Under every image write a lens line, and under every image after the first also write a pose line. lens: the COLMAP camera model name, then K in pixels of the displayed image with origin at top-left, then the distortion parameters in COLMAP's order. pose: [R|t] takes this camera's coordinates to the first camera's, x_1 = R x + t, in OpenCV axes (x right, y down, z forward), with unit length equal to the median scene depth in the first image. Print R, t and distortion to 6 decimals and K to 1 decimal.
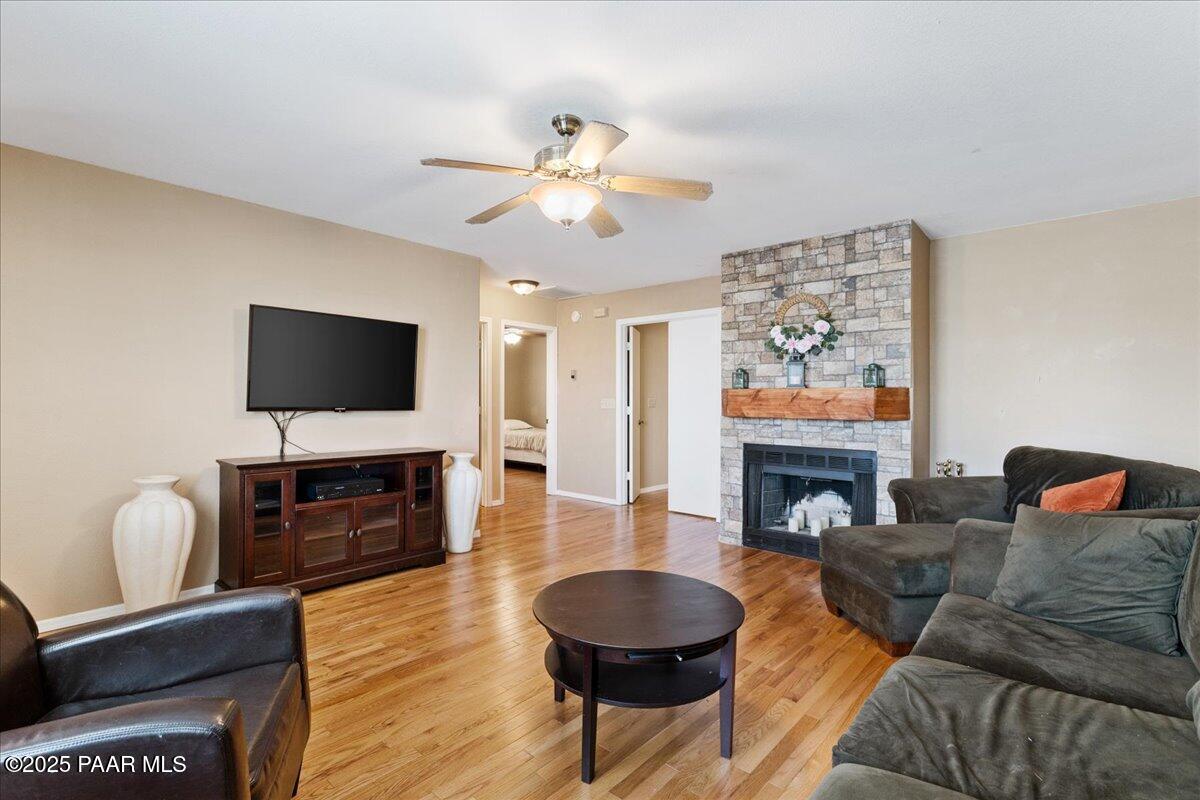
lens RADIAL K [[543.6, 0, 600.0], [0, 543.6, 400.0], [0, 0, 1]] dist [-0.000246, -0.000096]
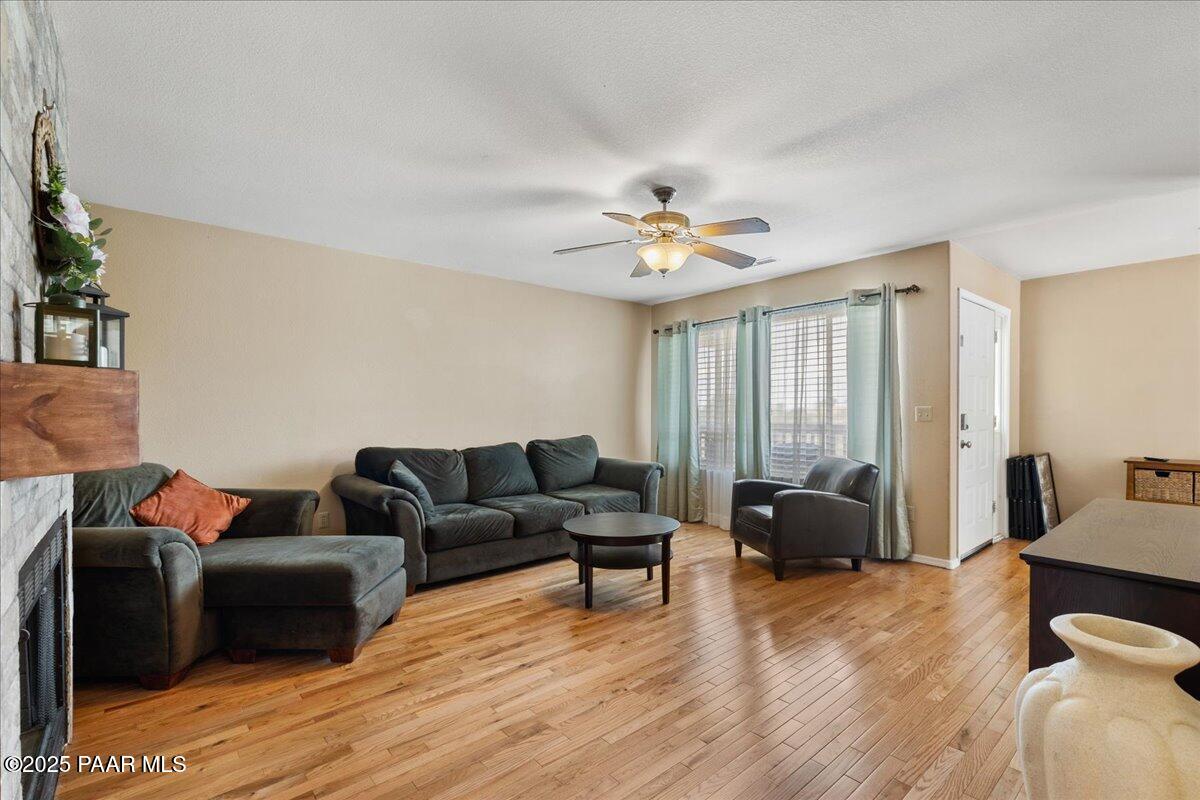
lens RADIAL K [[543.6, 0, 600.0], [0, 543.6, 400.0], [0, 0, 1]] dist [-0.000246, -0.000096]
pose [[-0.988565, -0.001972, 0.150784, -0.061886], [-0.005047, 0.999787, -0.020016, 0.001460], [-0.150713, -0.020548, -0.988364, 1.332866]]
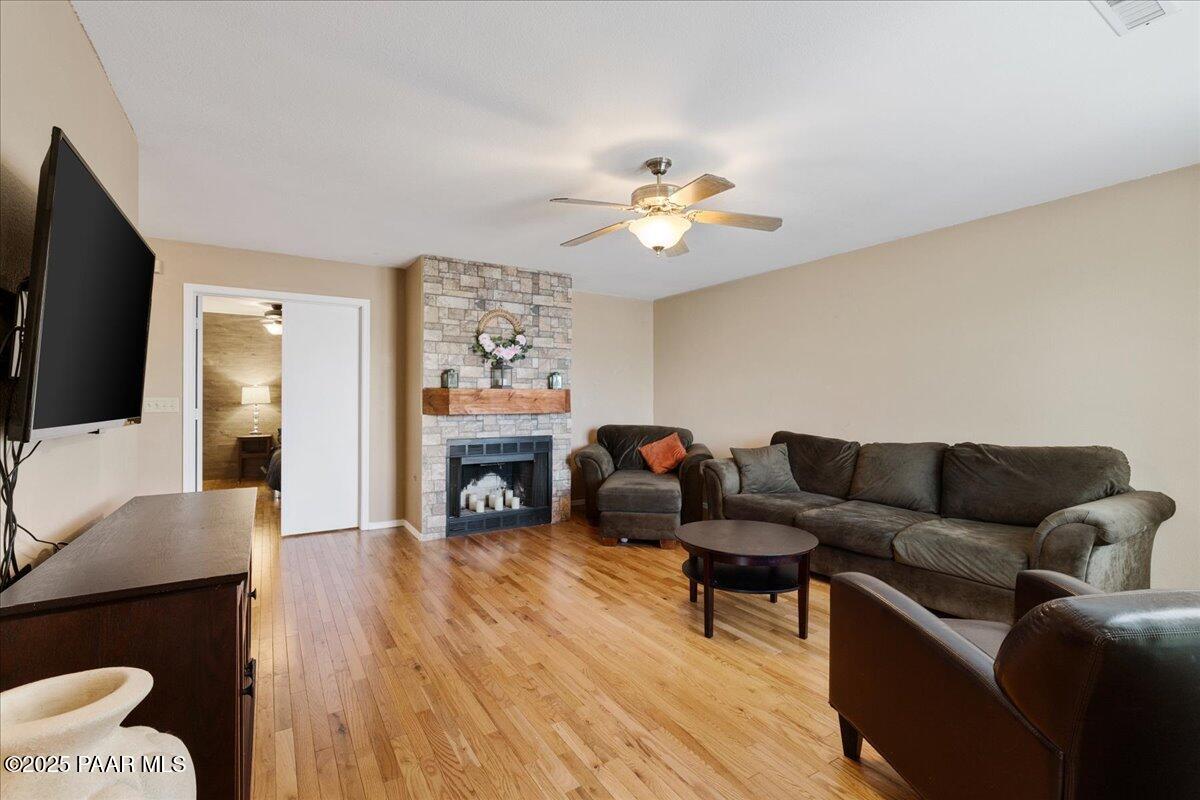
lens RADIAL K [[524.2, 0, 603.0], [0, 524.2, 395.6], [0, 0, 1]] dist [-0.001316, 0.000466]
pose [[0.290577, -0.001494, 0.956850, -0.679872], [0.002112, 0.999997, 0.000920, -0.006952], [-0.956849, 0.001754, 0.290580, 0.454140]]
